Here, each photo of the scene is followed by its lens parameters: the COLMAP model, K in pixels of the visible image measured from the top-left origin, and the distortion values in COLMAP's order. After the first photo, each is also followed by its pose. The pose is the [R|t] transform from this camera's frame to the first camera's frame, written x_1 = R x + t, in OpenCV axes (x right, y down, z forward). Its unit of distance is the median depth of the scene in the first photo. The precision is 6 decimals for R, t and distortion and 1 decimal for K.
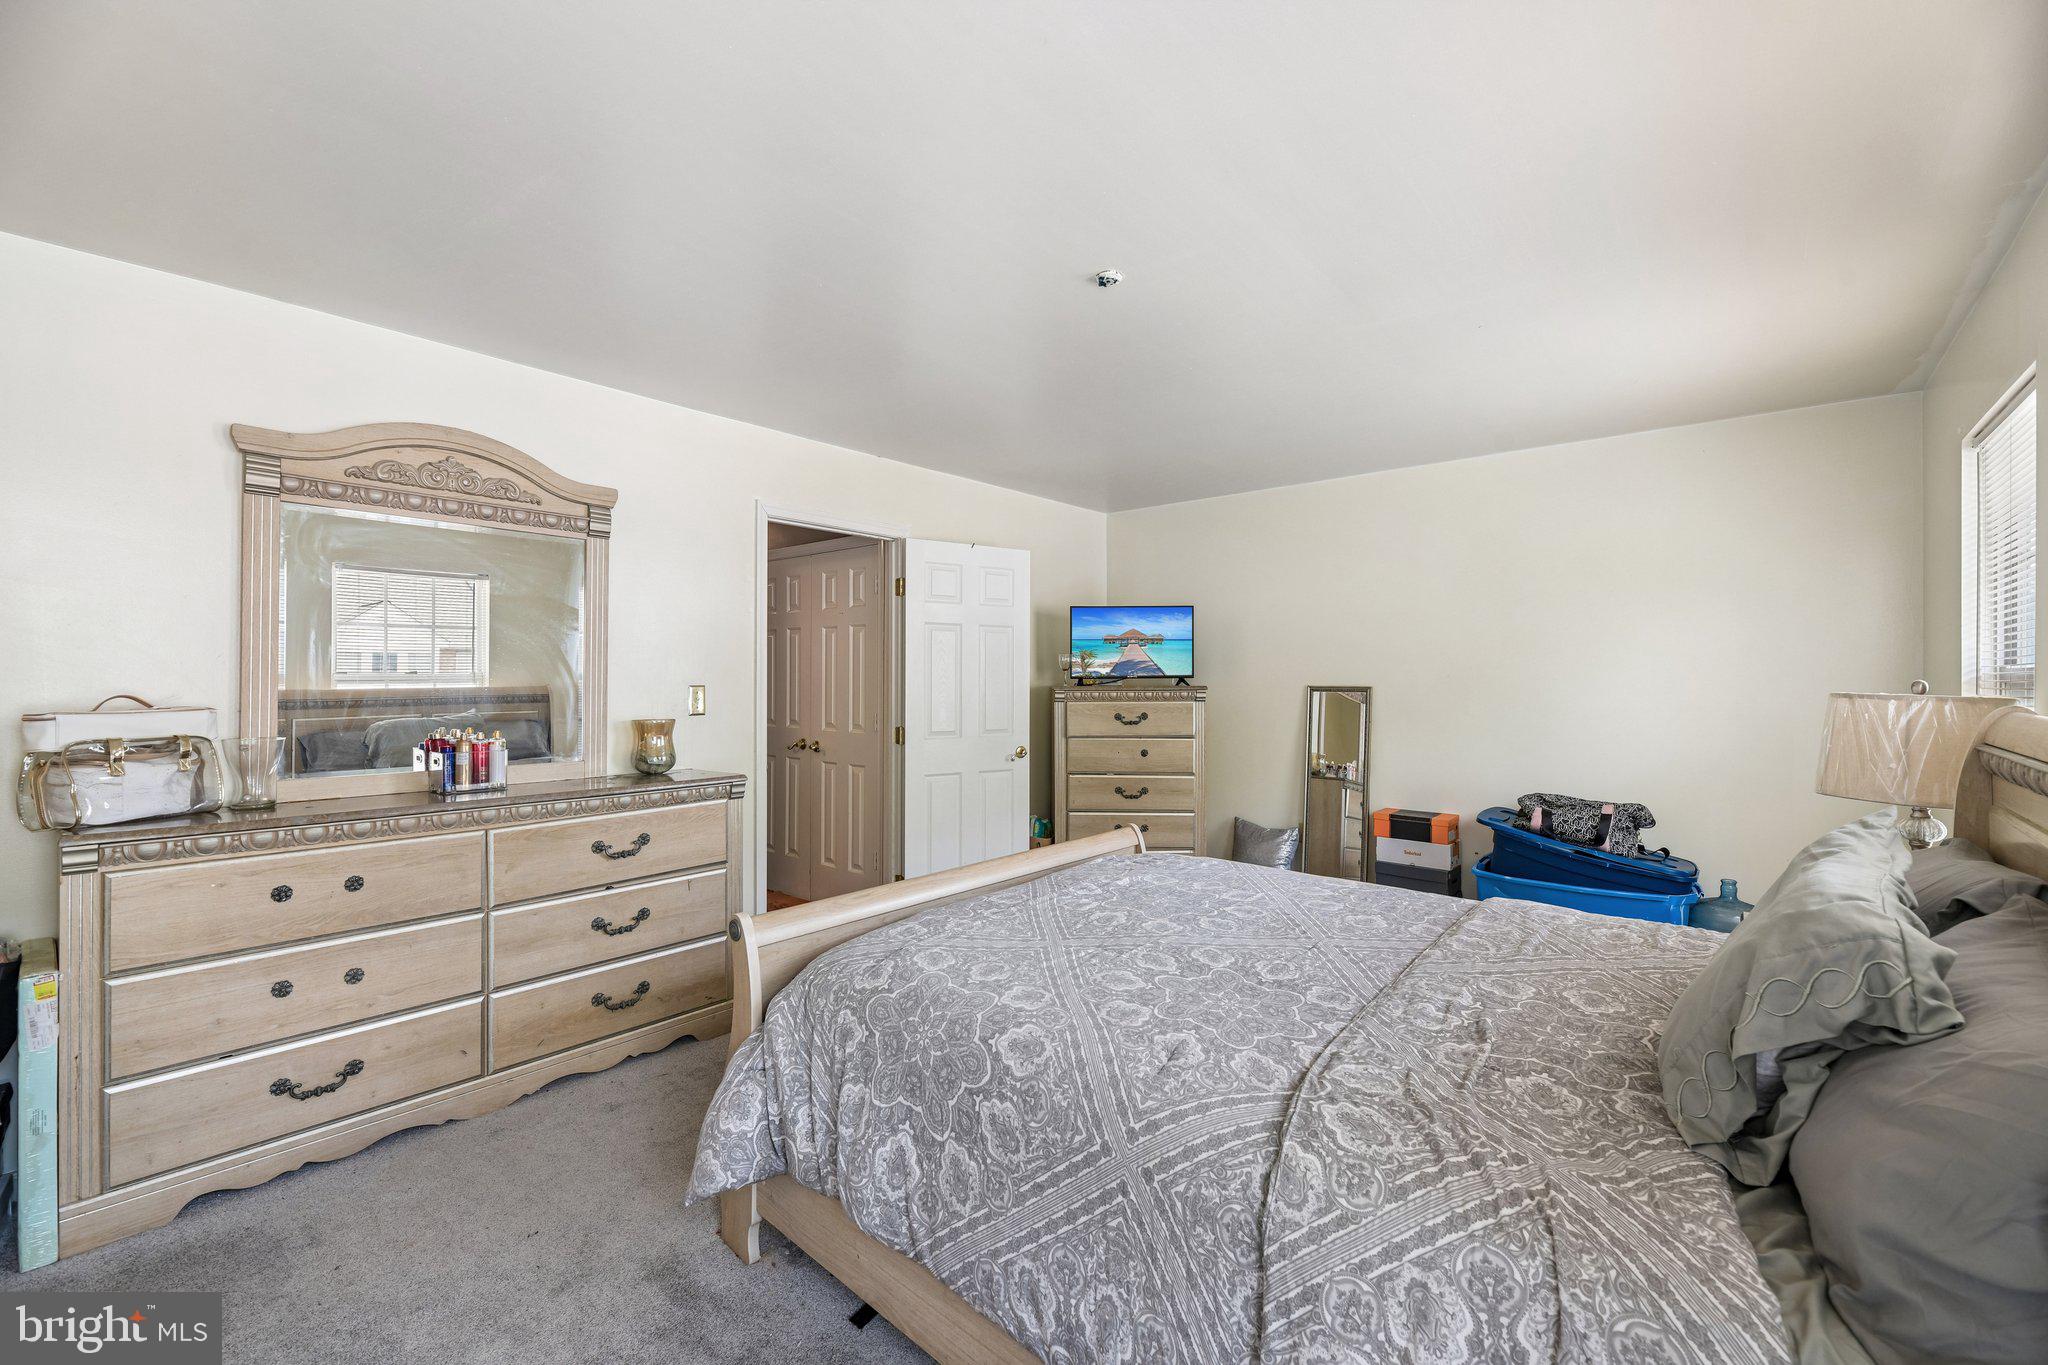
lens RADIAL K [[846.4, 0, 1035.5], [0, 846.4, 676.1], [0, 0, 1]] dist [0.001061, -0.004548]
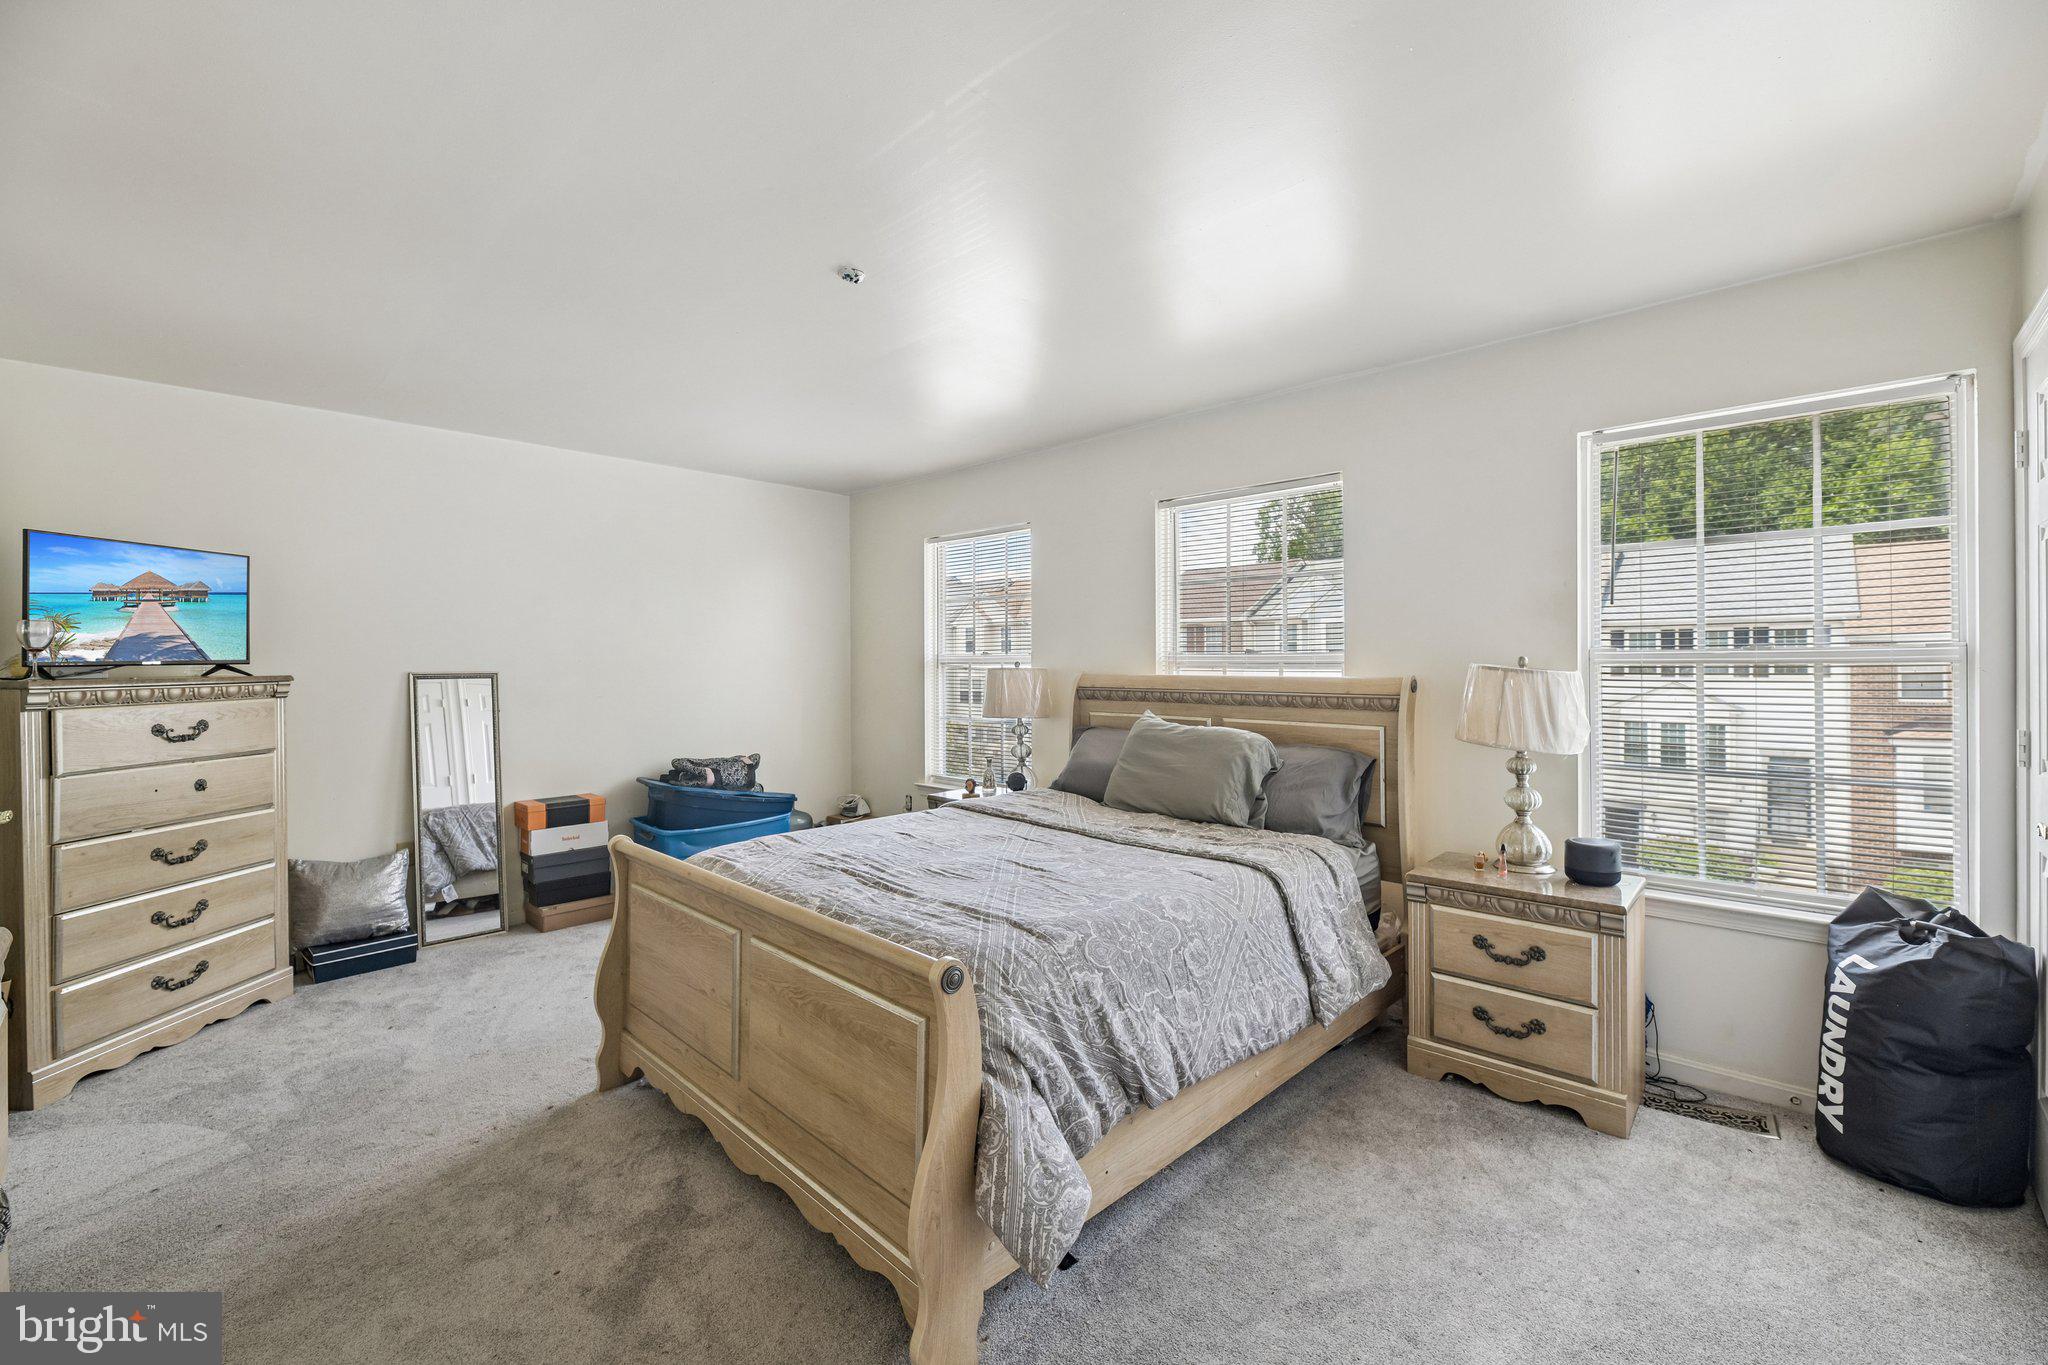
lens RADIAL K [[846.4, 0, 1035.5], [0, 846.4, 676.1], [0, 0, 1]] dist [0.001061, -0.004548]
pose [[0.046463, -0.022474, 0.998667, -0.462468], [0.003105, 0.999745, 0.022353, -0.001784], [-0.998915, 0.002063, 0.046521, 0.358260]]
